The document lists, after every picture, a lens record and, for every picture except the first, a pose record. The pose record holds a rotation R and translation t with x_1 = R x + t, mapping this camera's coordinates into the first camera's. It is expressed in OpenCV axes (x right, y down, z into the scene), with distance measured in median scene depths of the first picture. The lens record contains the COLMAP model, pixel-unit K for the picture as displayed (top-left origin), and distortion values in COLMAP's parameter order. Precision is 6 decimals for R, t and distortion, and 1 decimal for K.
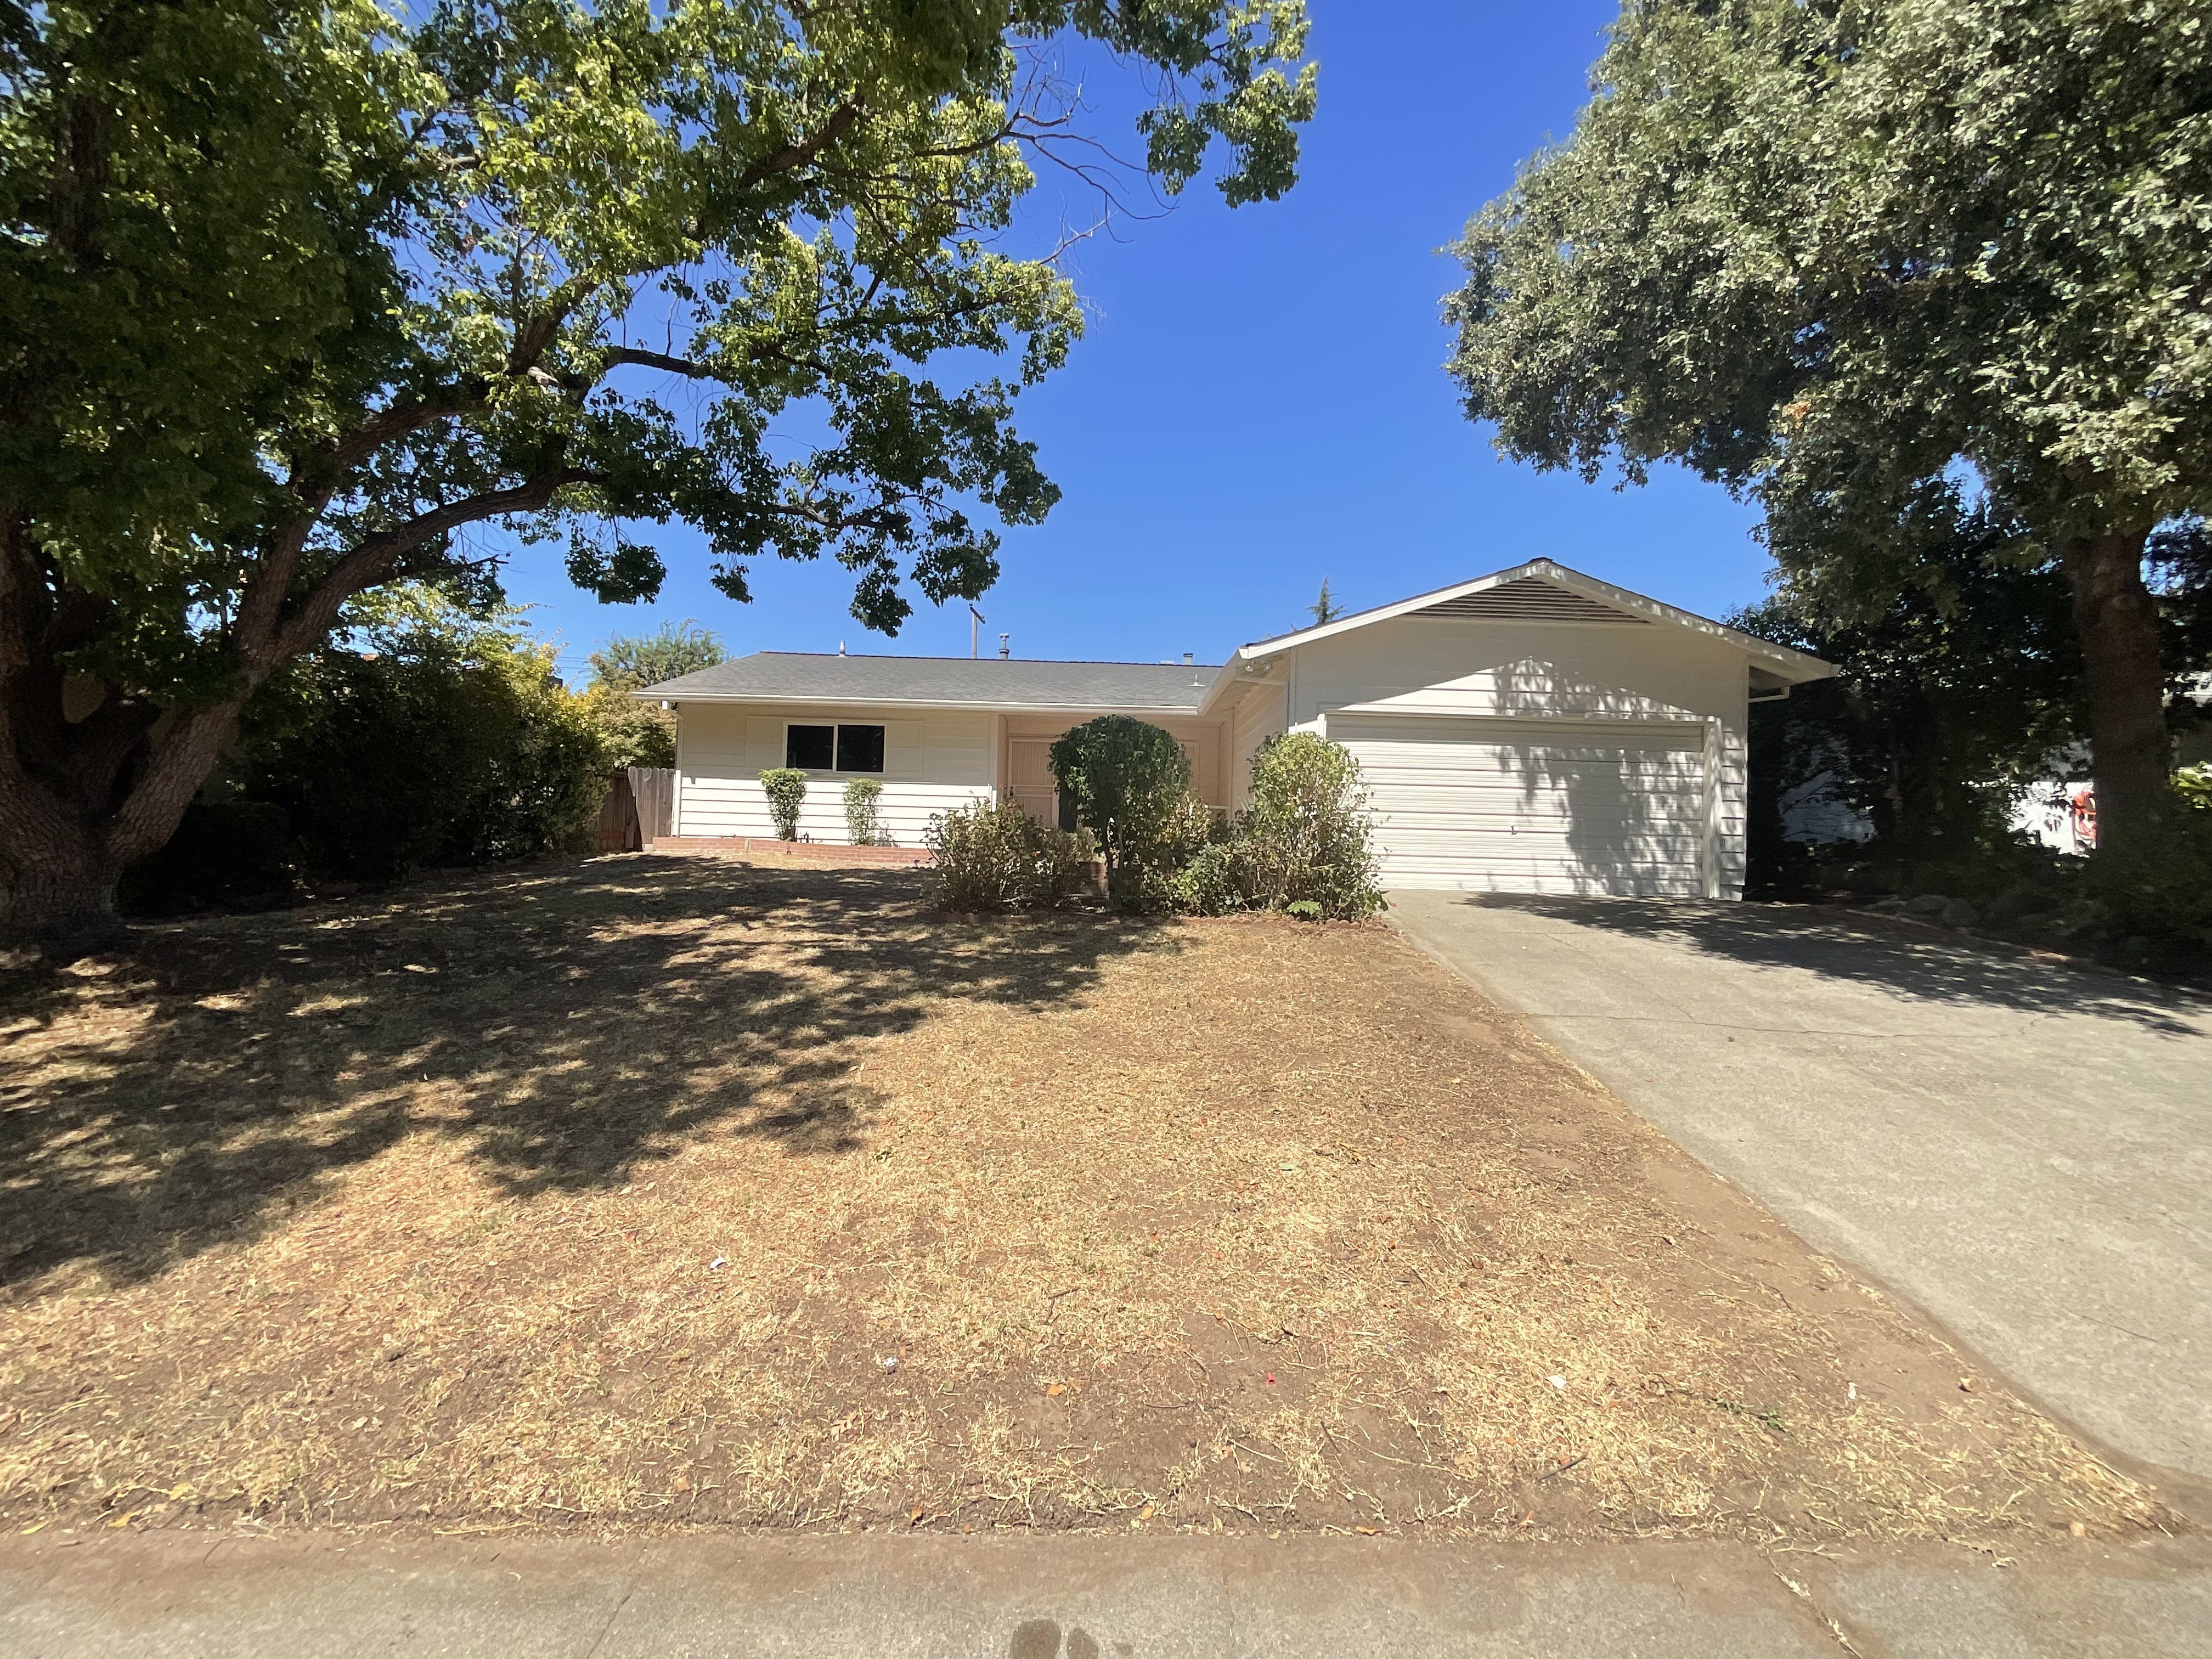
lens RADIAL K [[880.1, 0, 1106.0], [0, 880.1, 829.5], [0, 0, 1]] dist [0.002961, 0.000515]
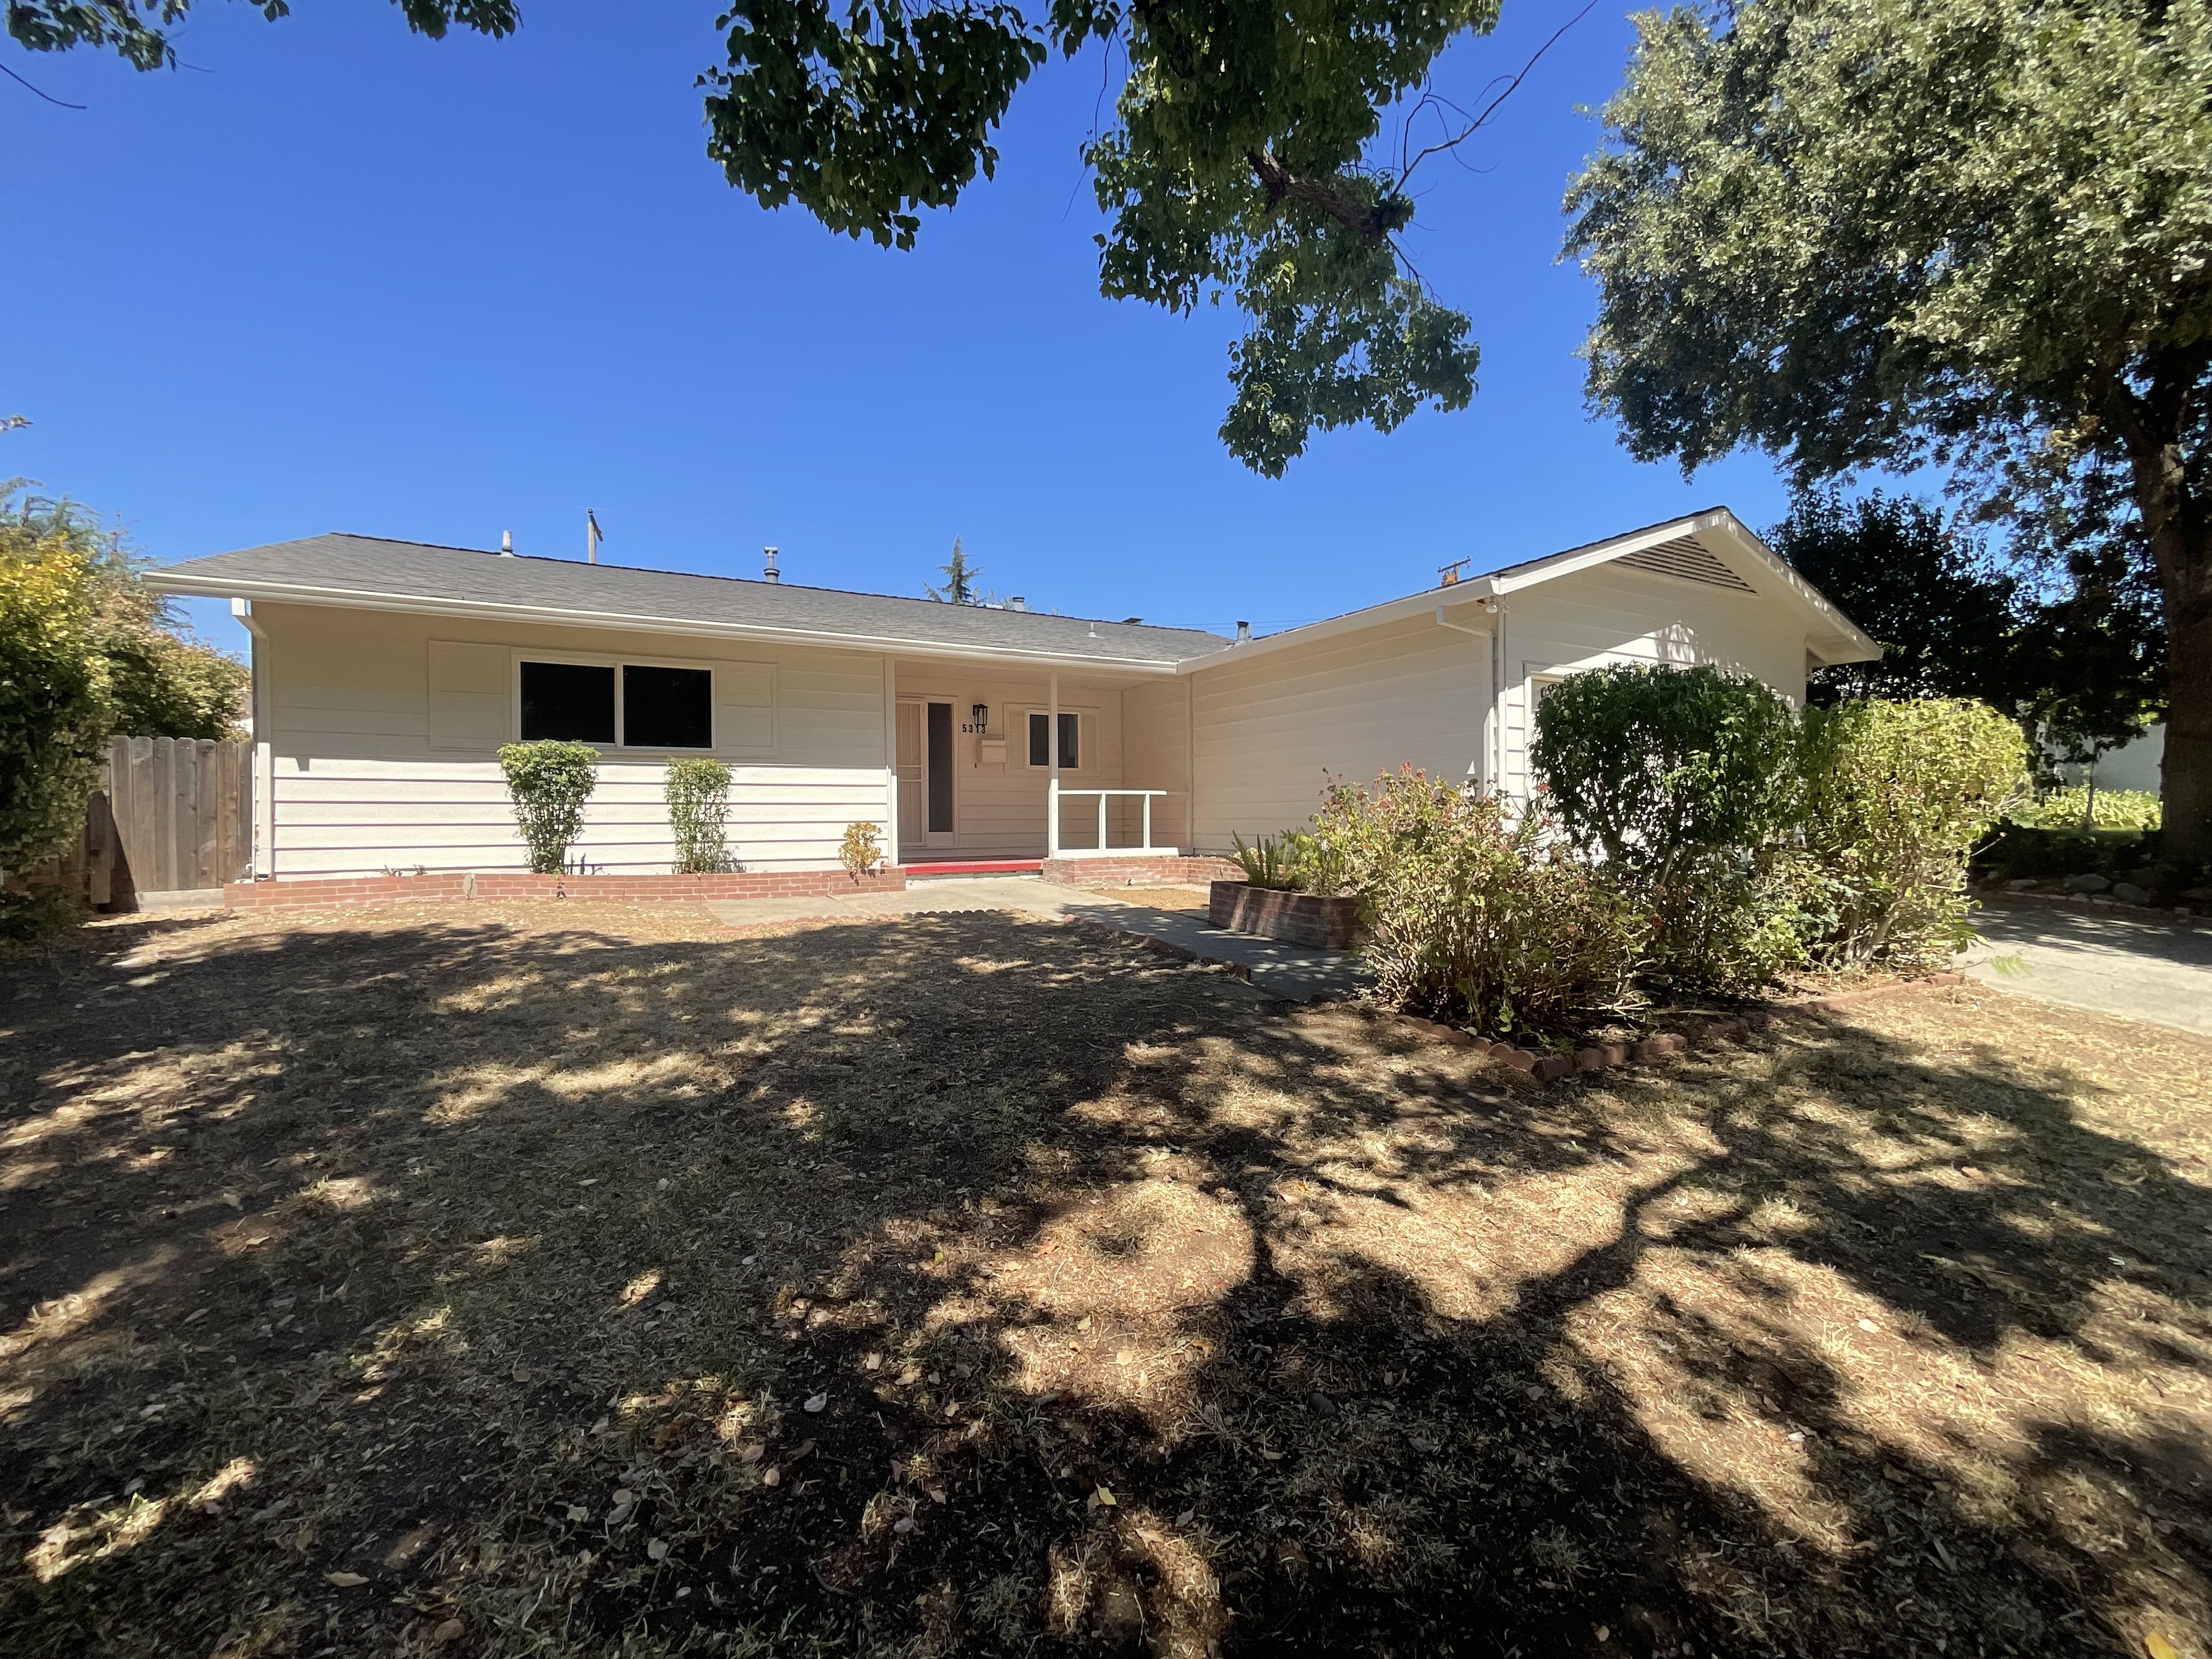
lens RADIAL K [[880.1, 0, 1106.0], [0, 880.1, 829.5], [0, 0, 1]] dist [0.002961, 0.000515]
pose [[0.877911, -0.043138, 0.476877, -0.447558], [0.025874, 0.998752, 0.042715, -0.039885], [-0.478124, -0.025162, 0.877932, 0.489944]]
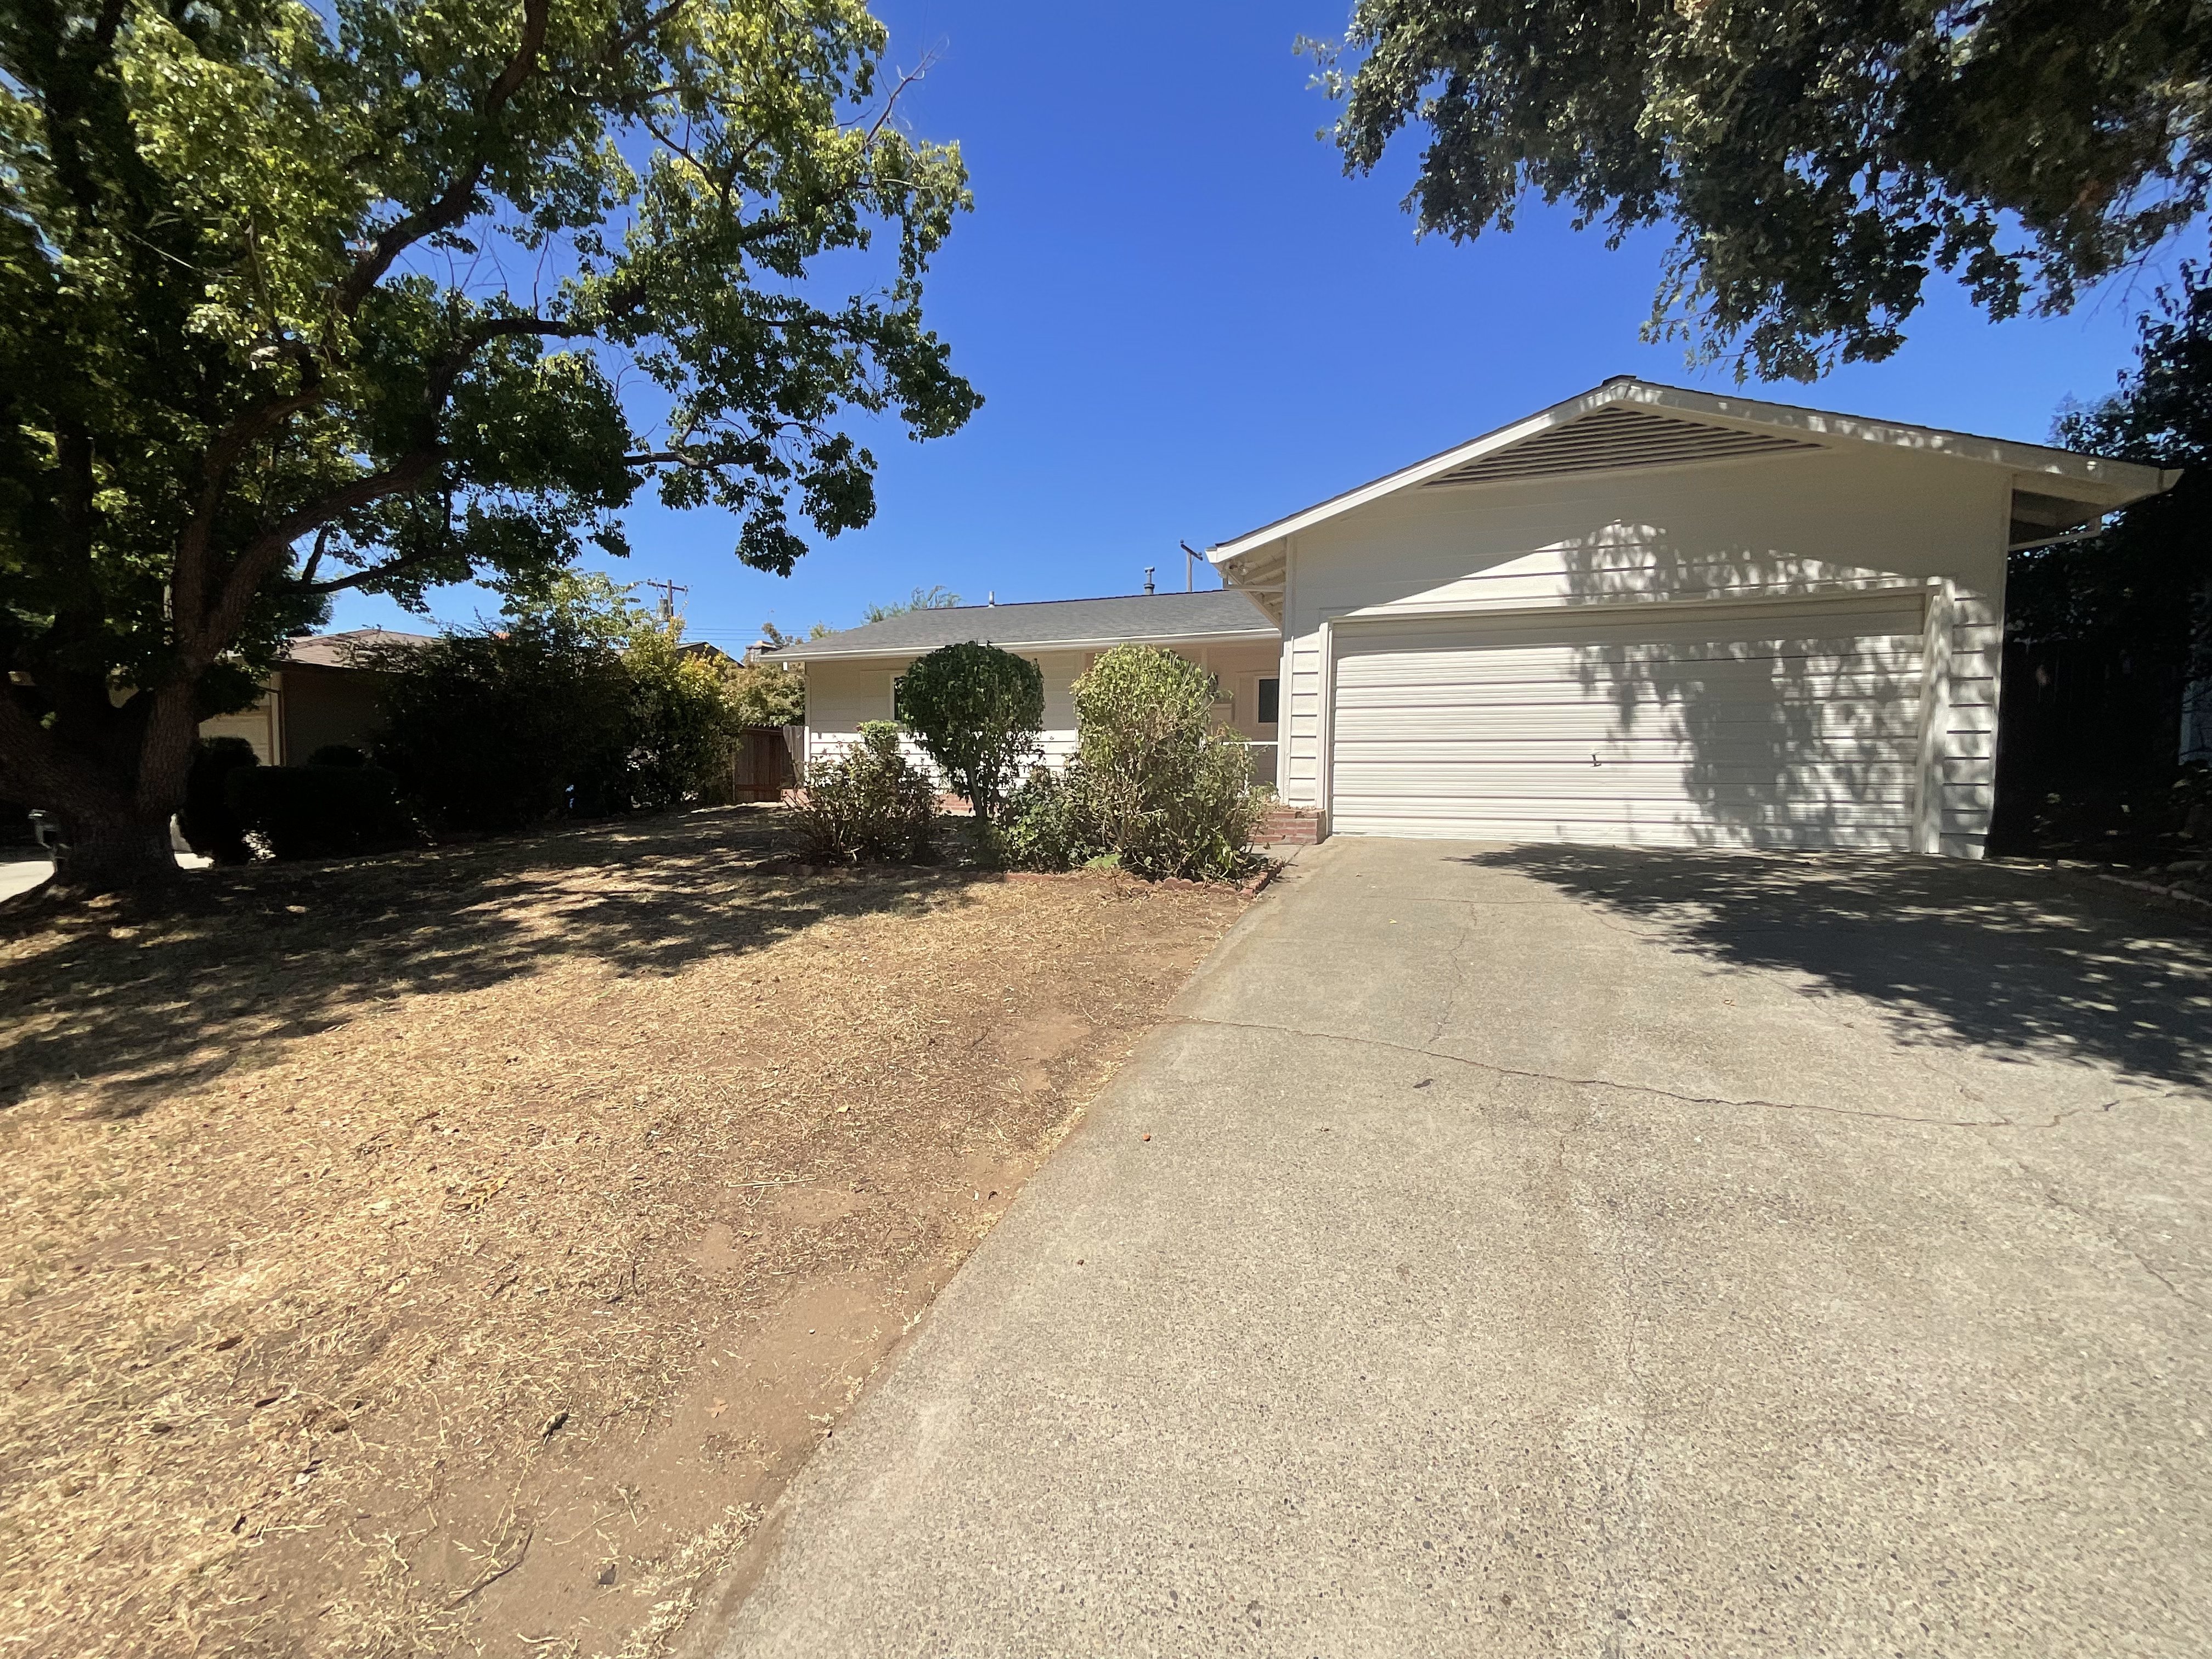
lens RADIAL K [[880.1, 0, 1106.0], [0, 880.1, 829.5], [0, 0, 1]] dist [0.002961, 0.000515]
pose [[0.938445, -0.000857, -0.345428, 0.331759], [0.021867, 0.998139, 0.056931, 0.007454], [0.344736, -0.060980, 0.936717, 0.159204]]
